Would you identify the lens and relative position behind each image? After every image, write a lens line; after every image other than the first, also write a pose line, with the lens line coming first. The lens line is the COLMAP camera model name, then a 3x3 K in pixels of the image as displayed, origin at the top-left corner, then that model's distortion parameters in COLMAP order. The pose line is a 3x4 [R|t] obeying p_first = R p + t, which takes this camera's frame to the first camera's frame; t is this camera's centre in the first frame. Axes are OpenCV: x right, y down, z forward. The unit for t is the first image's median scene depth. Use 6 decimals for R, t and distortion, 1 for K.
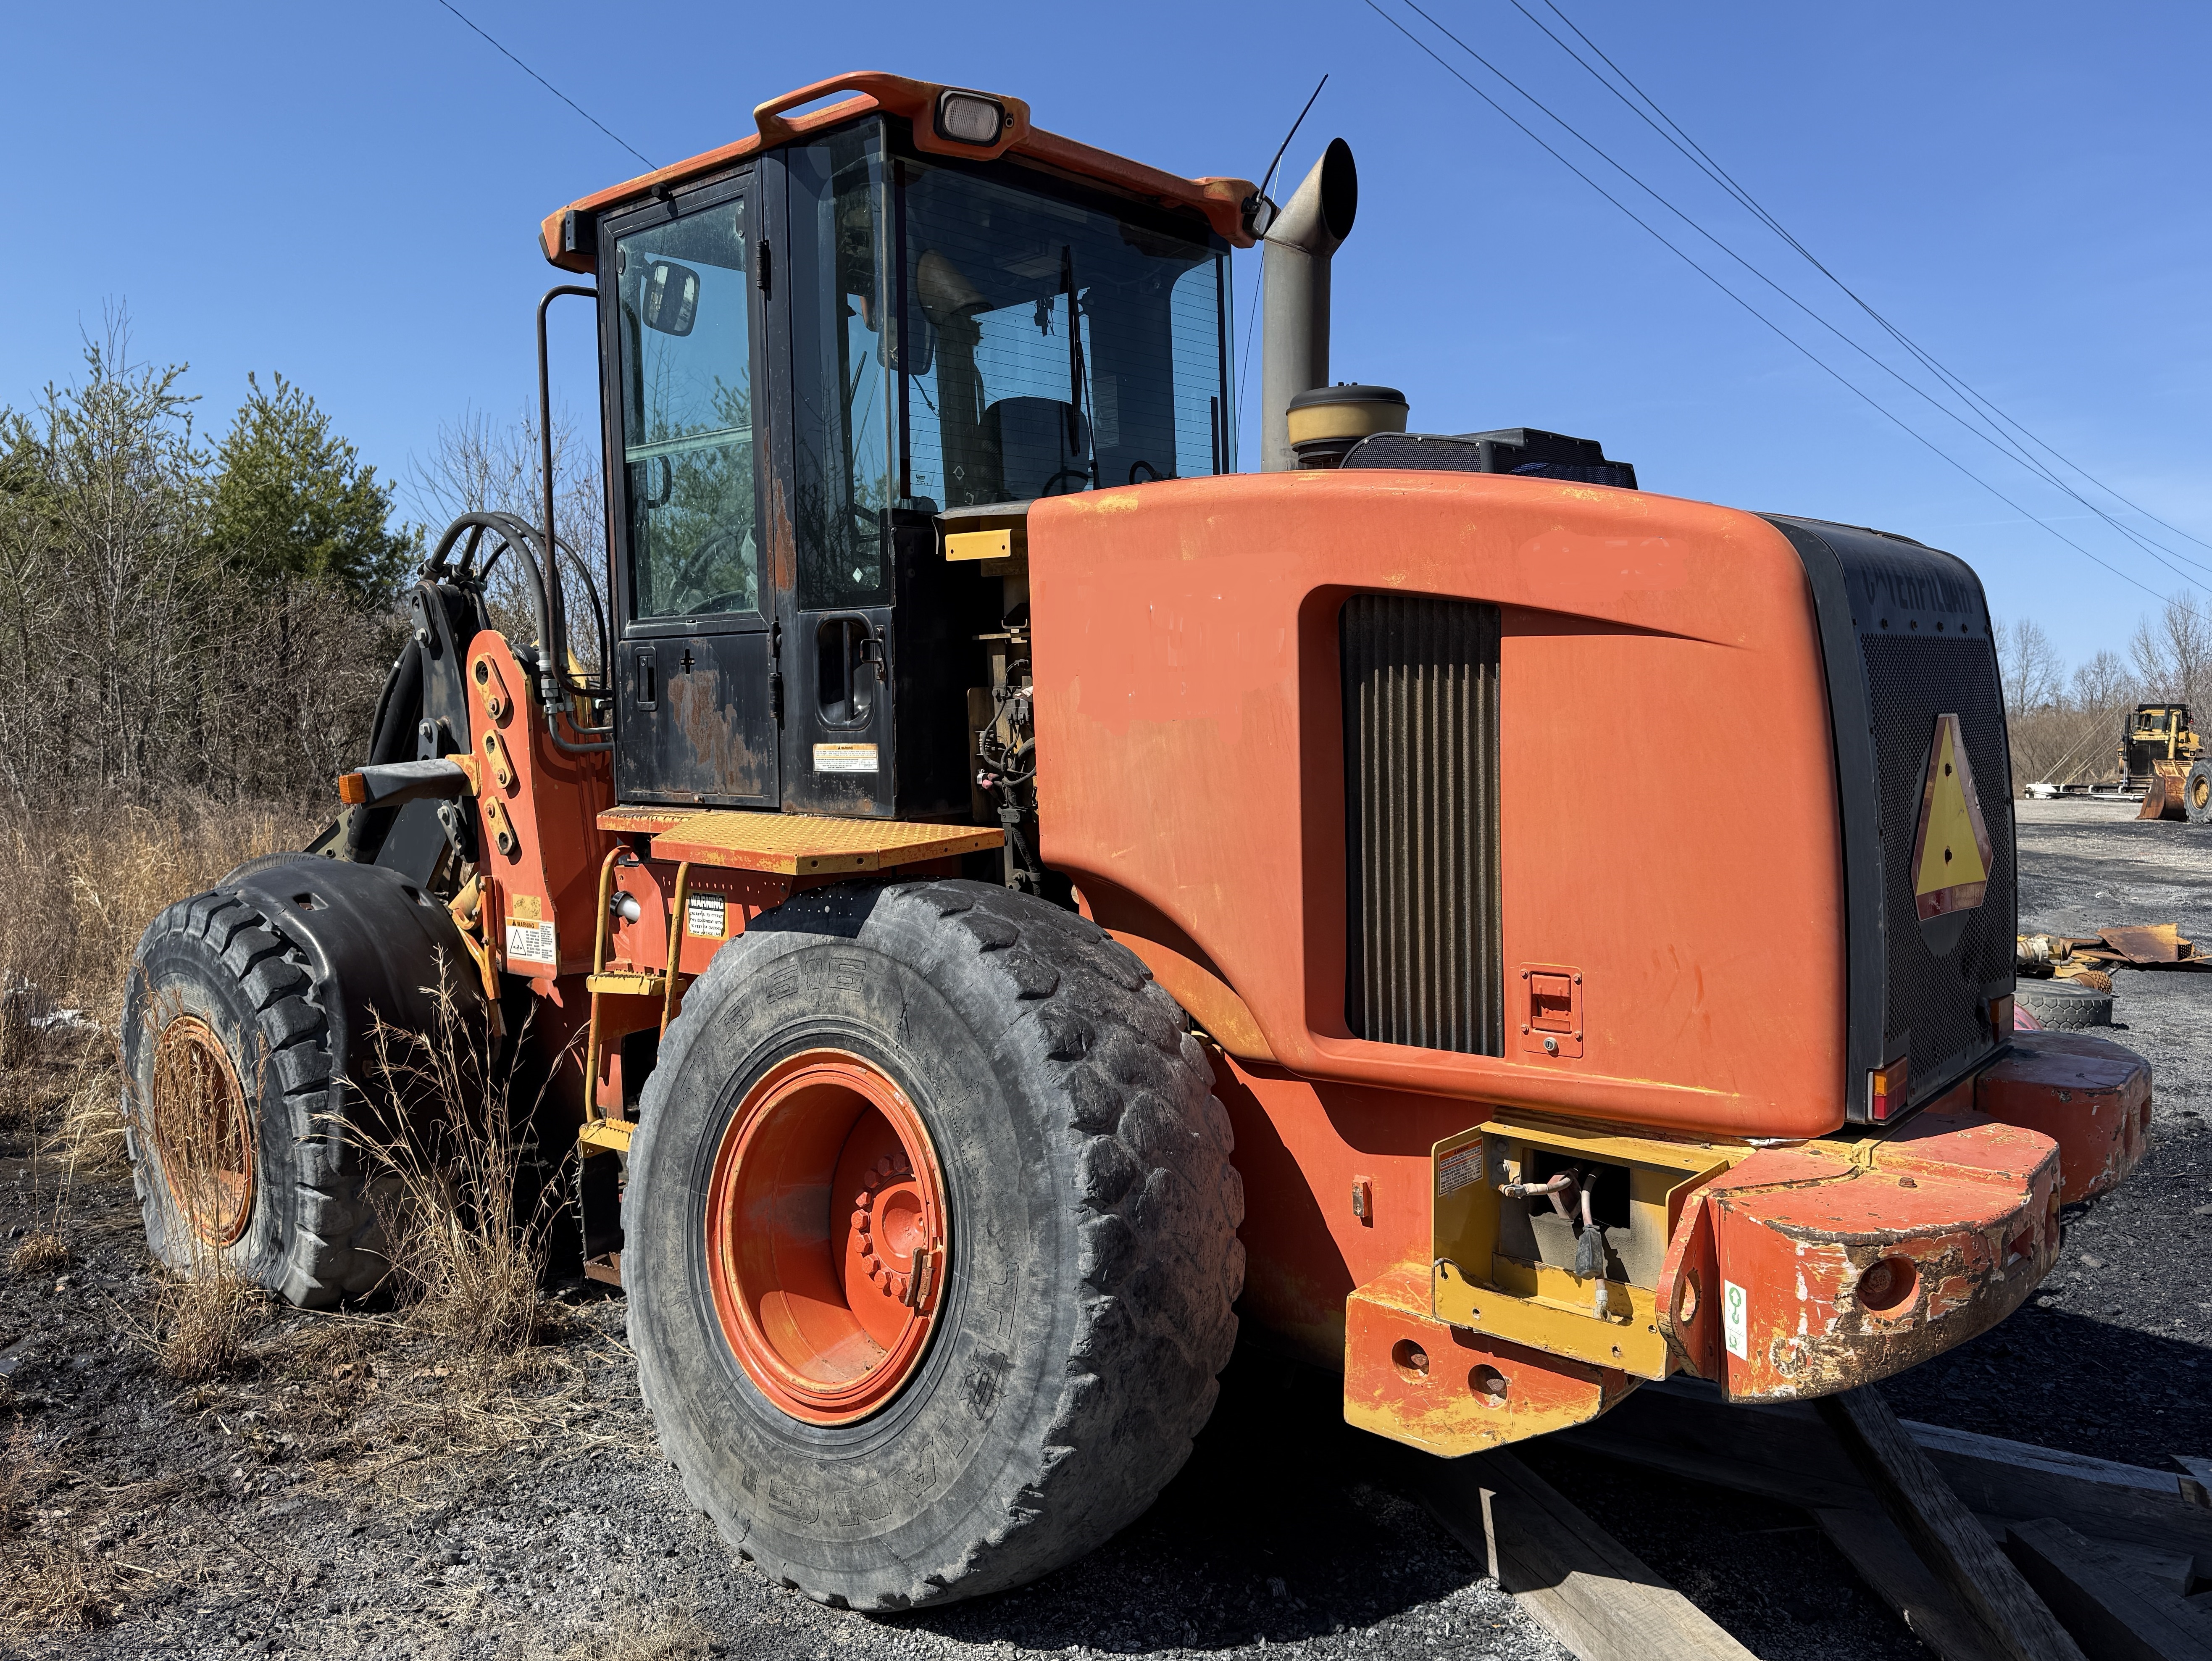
lens RADIAL K [[1579.4, 0, 1106.3], [0, 1579.4, 826.4], [0, 0, 1]] dist [0.004906, -0.000462]
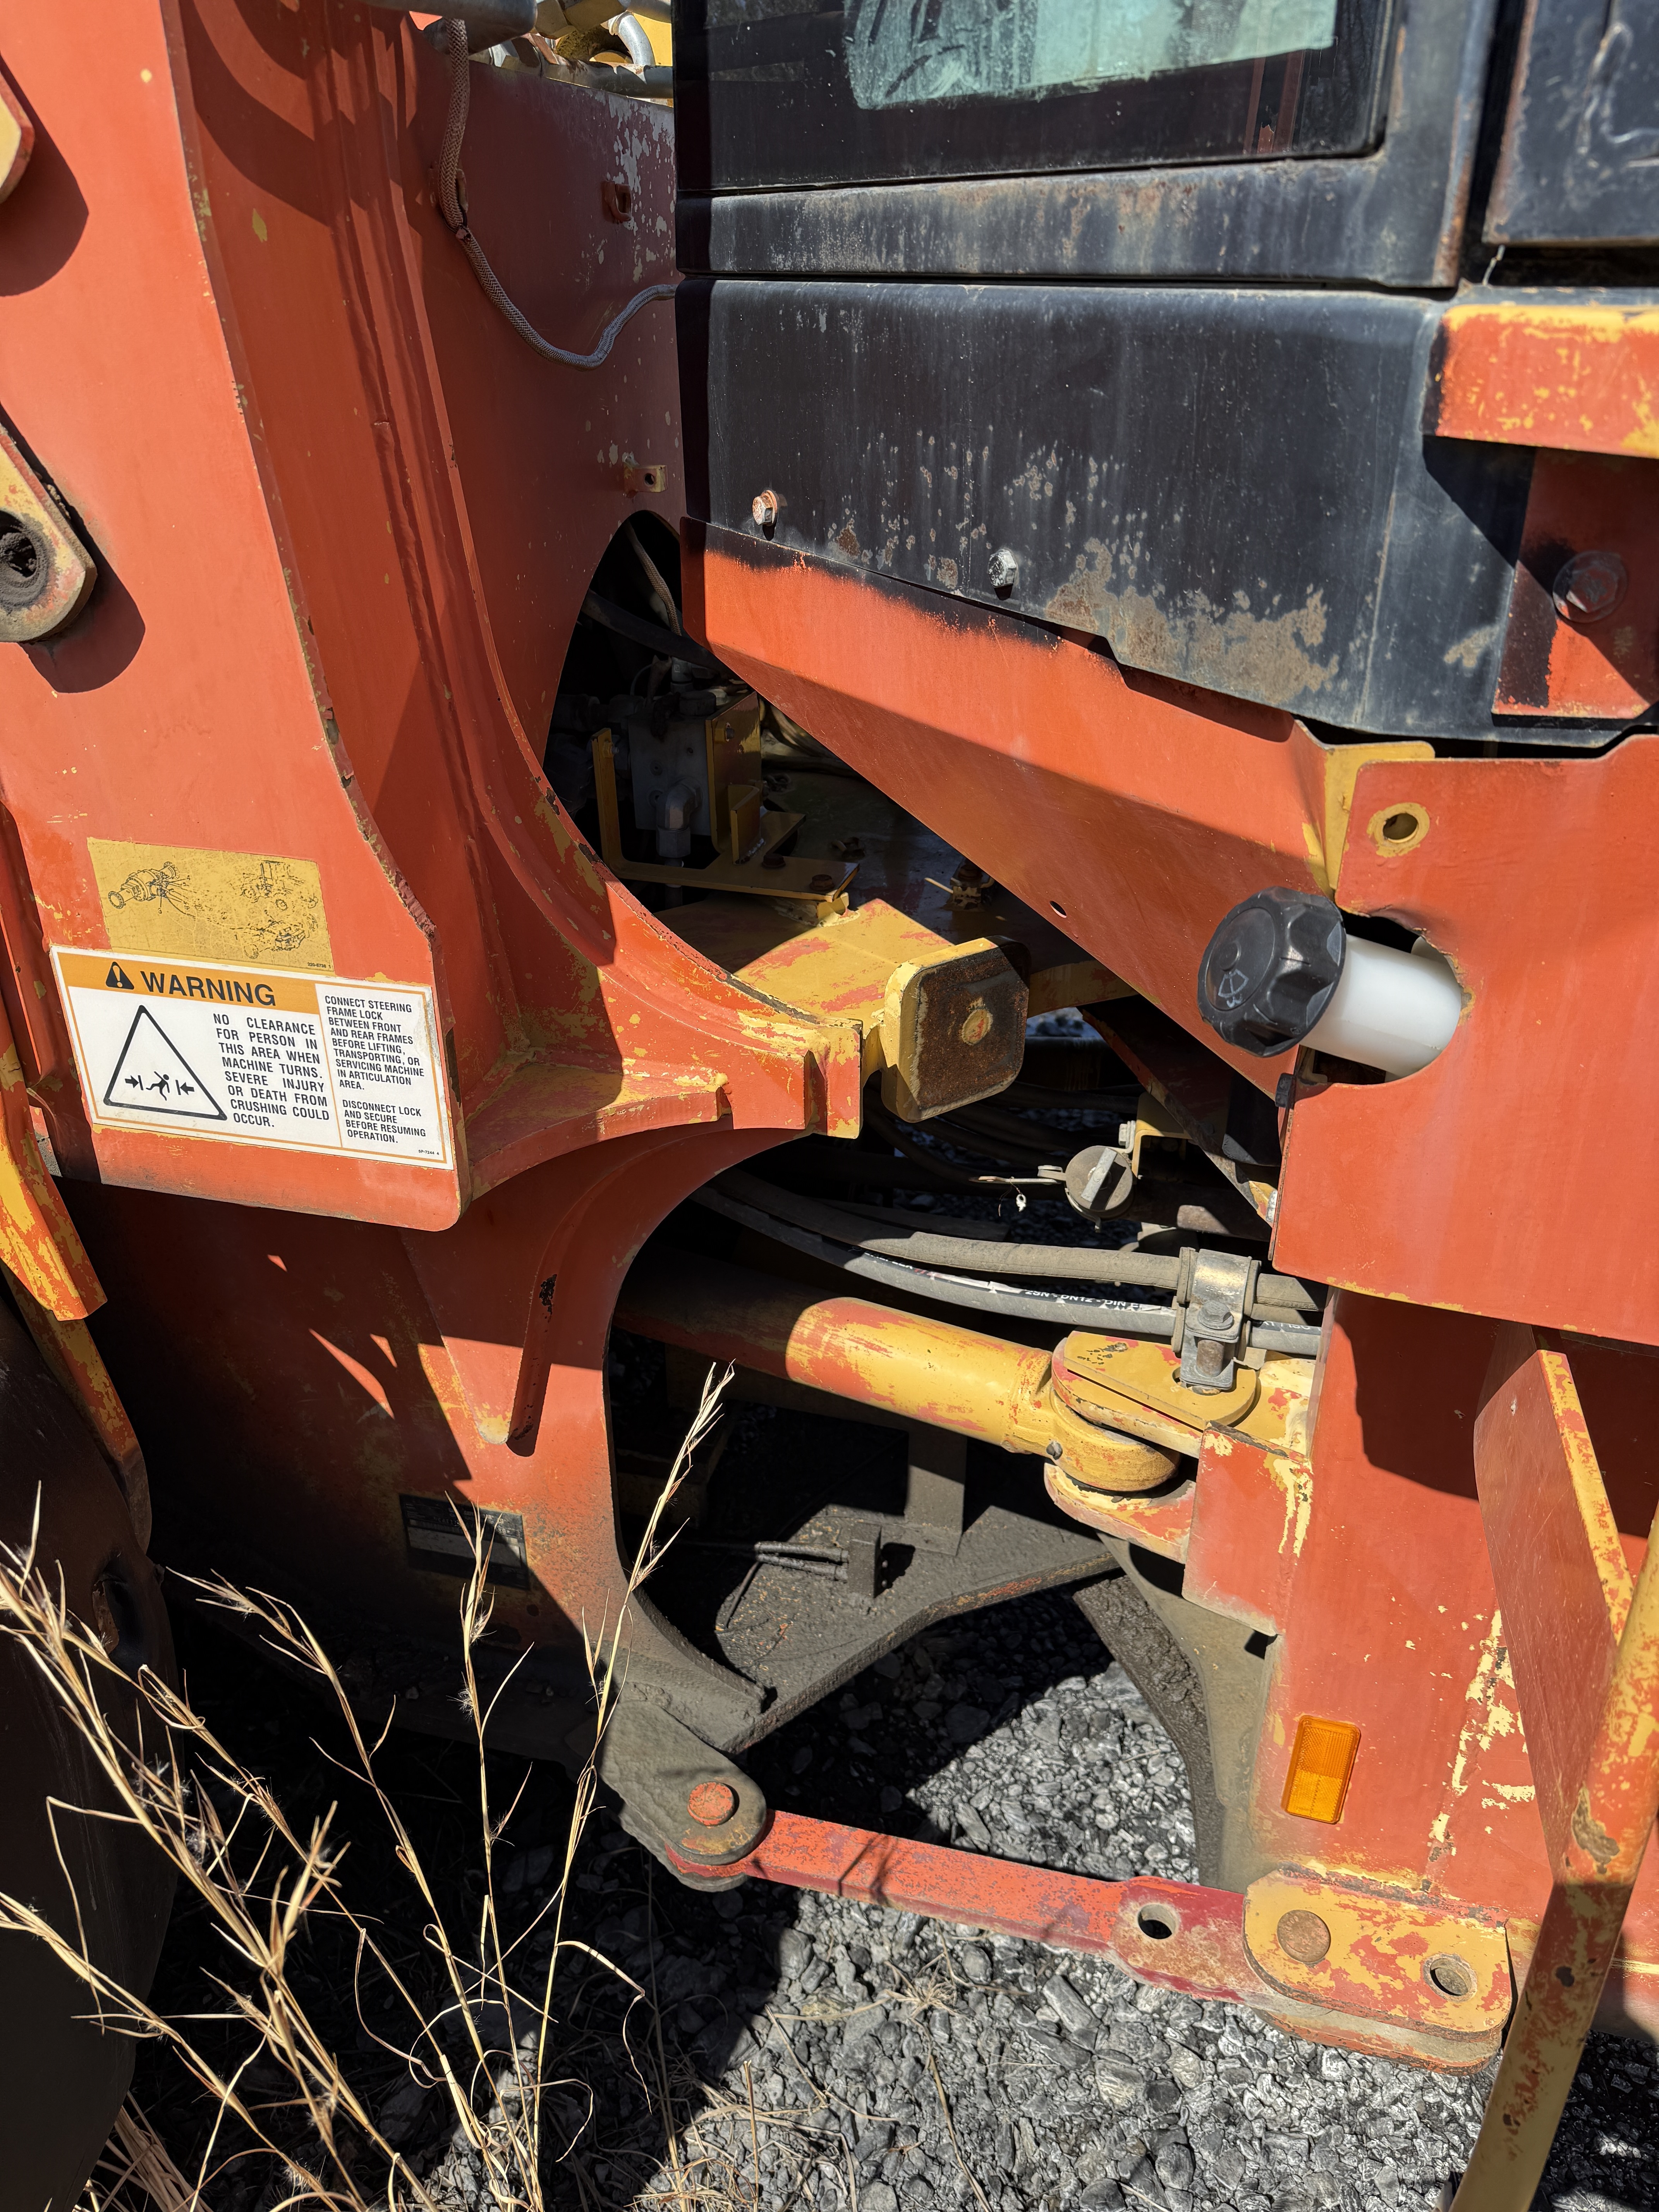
lens RADIAL K [[1579.3, 0, 831.9], [0, 1579.3, 1106.2], [0, 0, 1]] dist [0.004906, -0.000462]
pose [[0.903854, -0.175660, 0.390118, -0.437973], [0.011754, 0.921679, 0.387775, -0.002548], [-0.427680, -0.345907, 0.835128, 0.917313]]
